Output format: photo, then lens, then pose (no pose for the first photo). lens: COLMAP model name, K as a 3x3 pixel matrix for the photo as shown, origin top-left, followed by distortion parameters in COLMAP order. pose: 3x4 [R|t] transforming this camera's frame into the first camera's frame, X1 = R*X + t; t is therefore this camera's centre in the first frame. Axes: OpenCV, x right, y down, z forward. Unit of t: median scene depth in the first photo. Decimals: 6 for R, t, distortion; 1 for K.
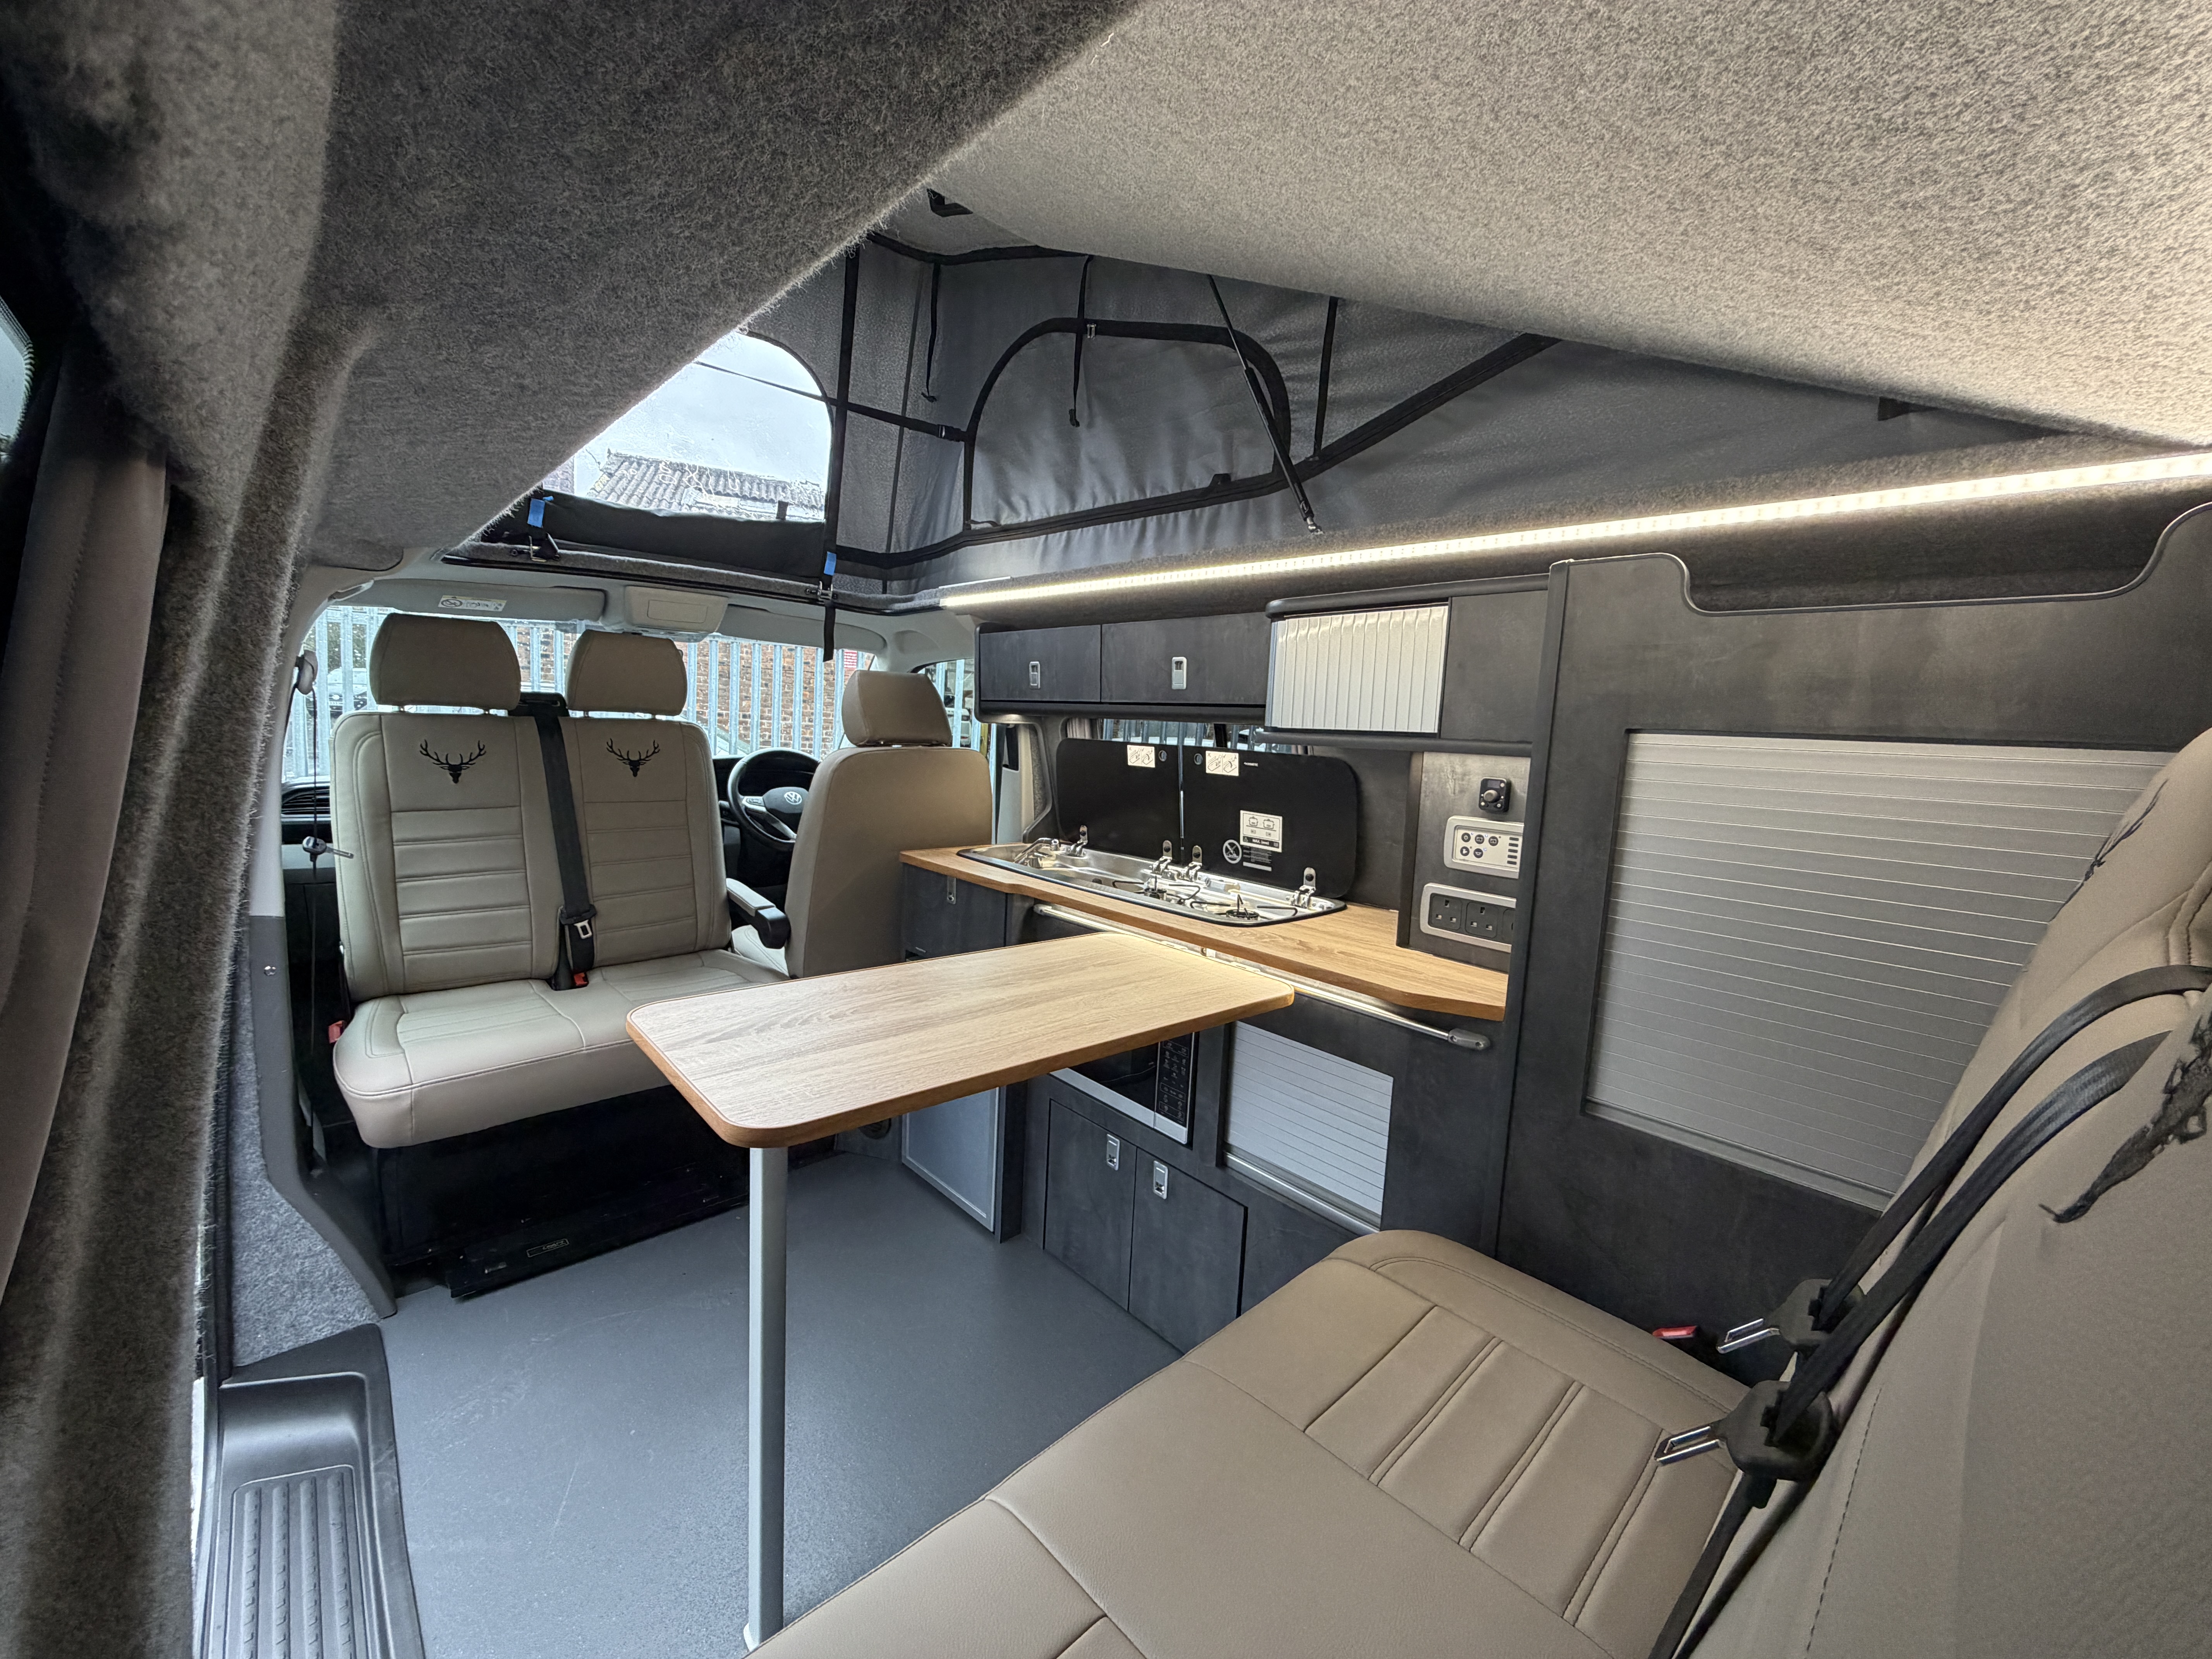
lens RADIAL K [[882.2, 0, 1096.0], [0, 882.2, 817.5], [0, 0, 1]] dist [-0.000628, 0.000538]
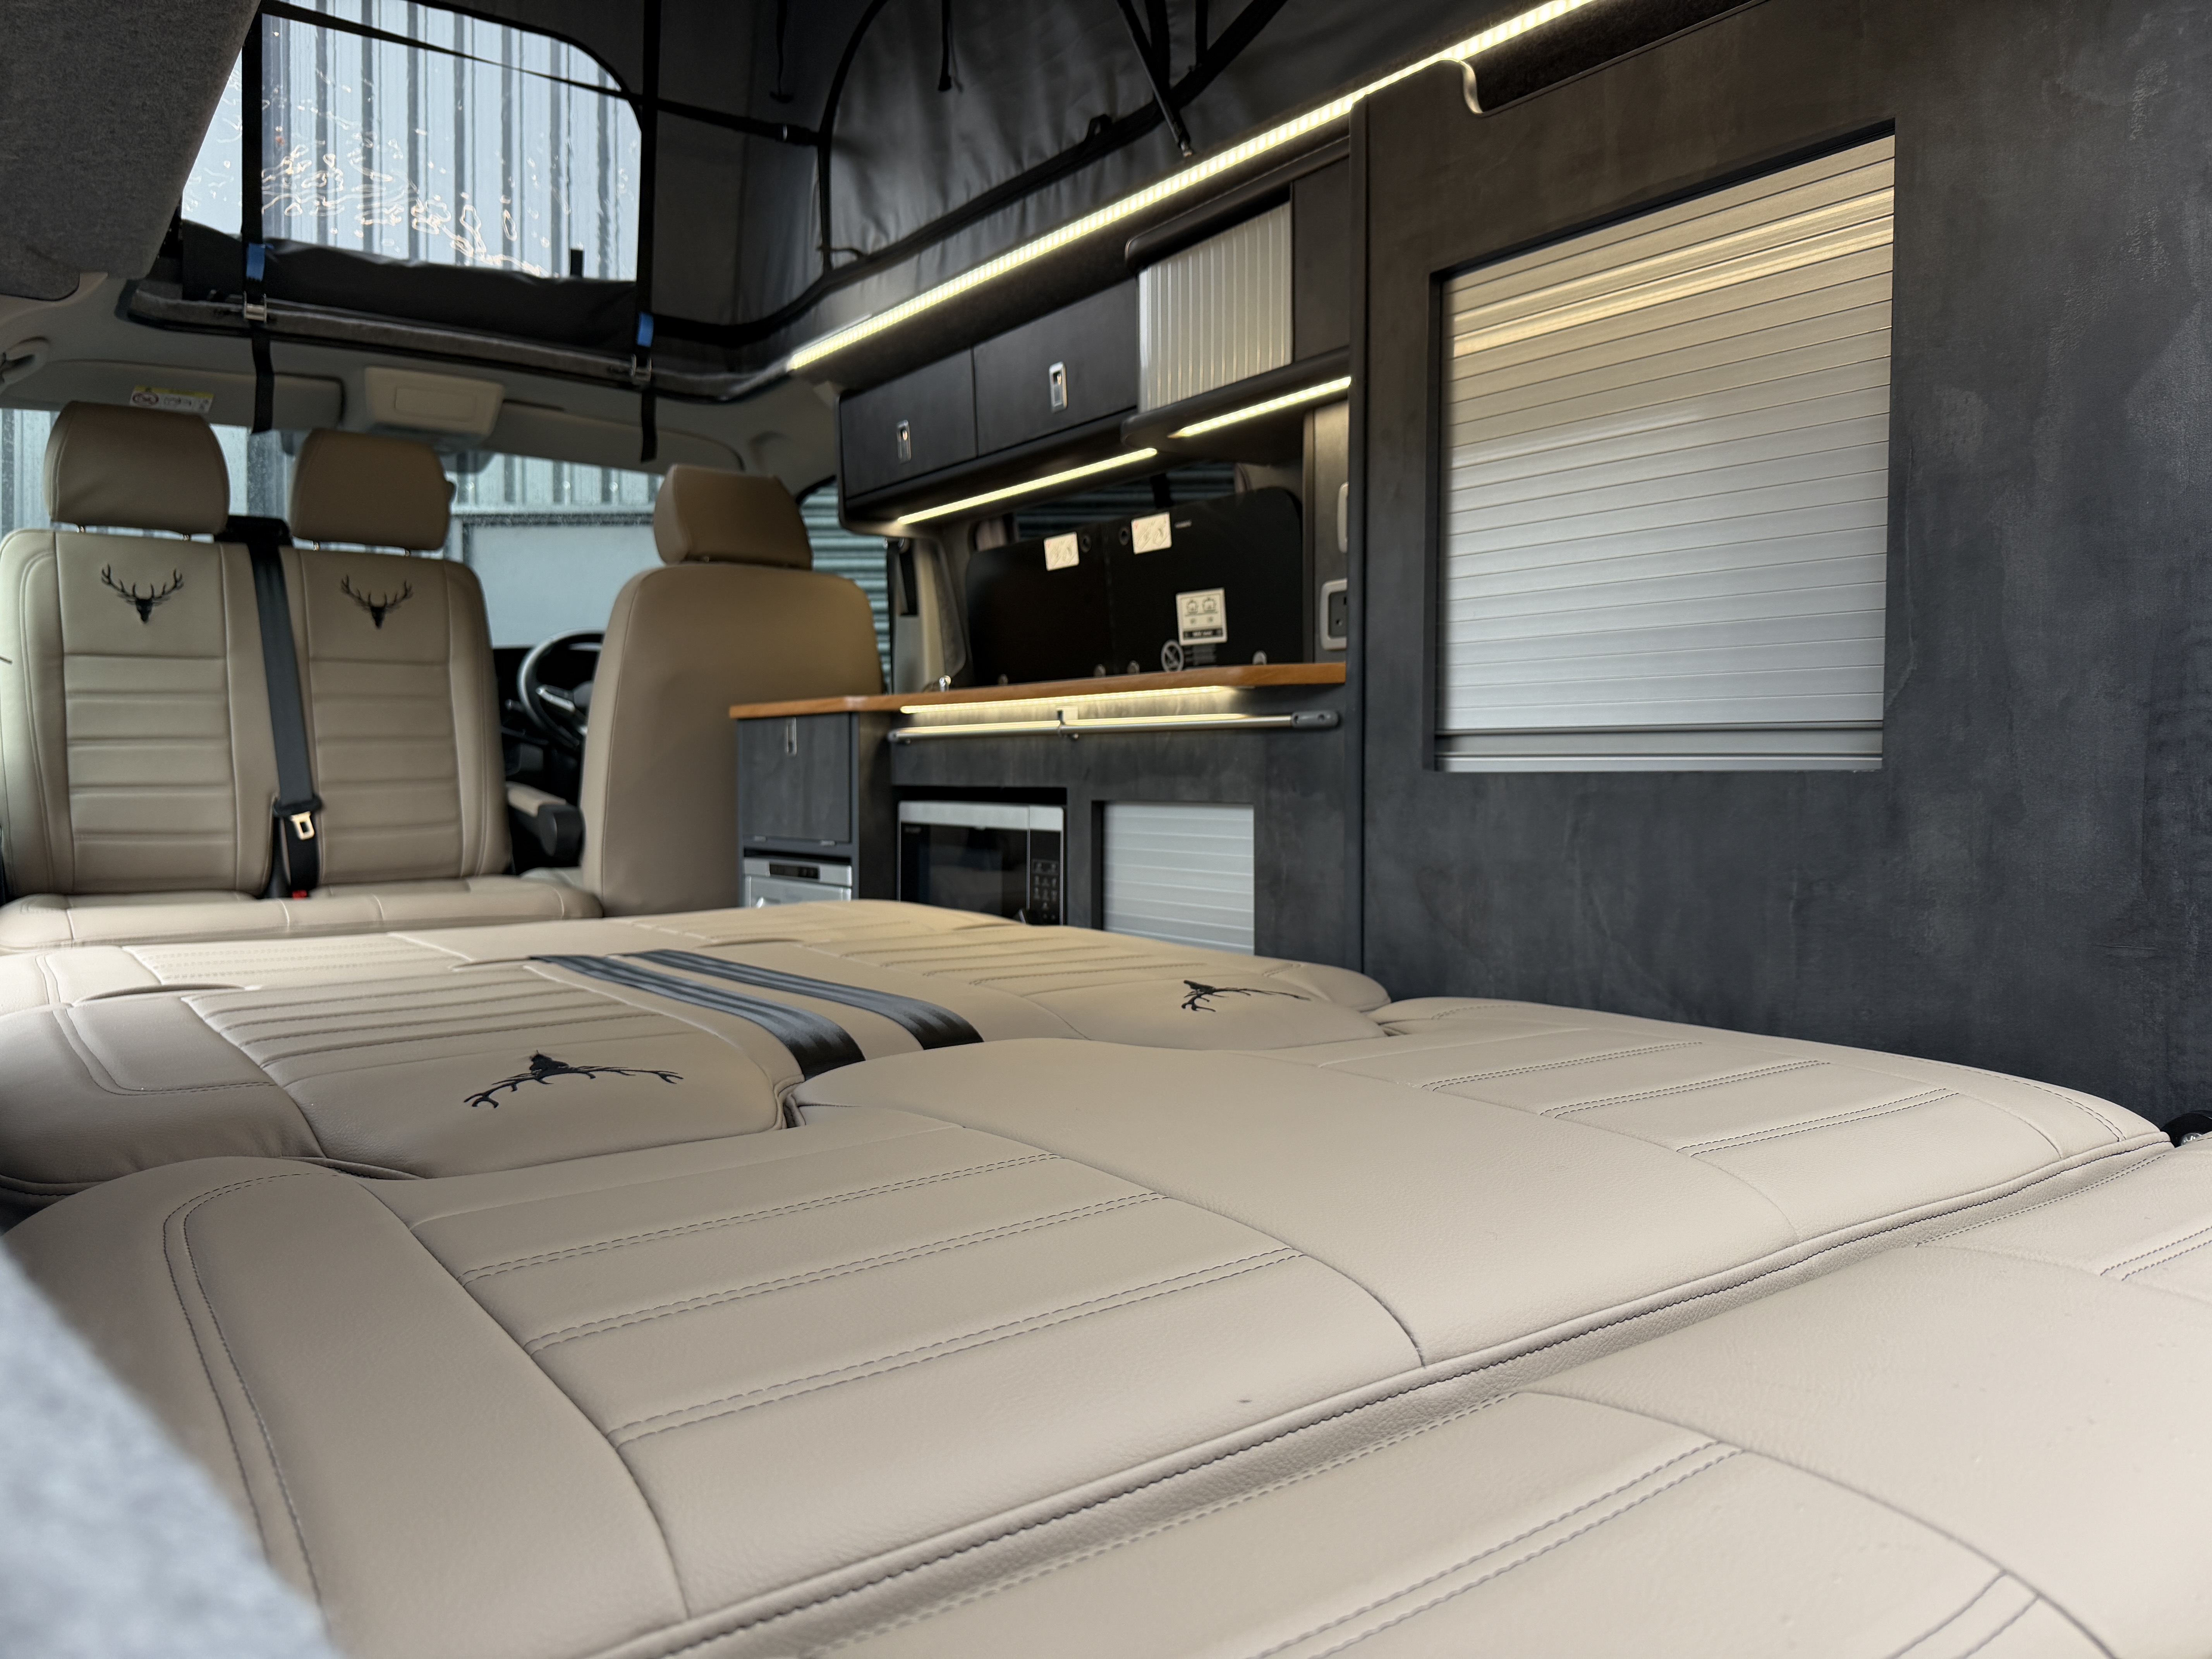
lens RADIAL K [[1567.9, 0, 1088.1], [0, 1567.9, 816.7], [0, 0, 1]] dist [0.059022, -0.074596]
pose [[0.992972, -0.036513, -0.112577, 0.226096], [0.026809, 0.995887, -0.086543, 0.273255], [0.115274, 0.082917, 0.989867, -0.238521]]
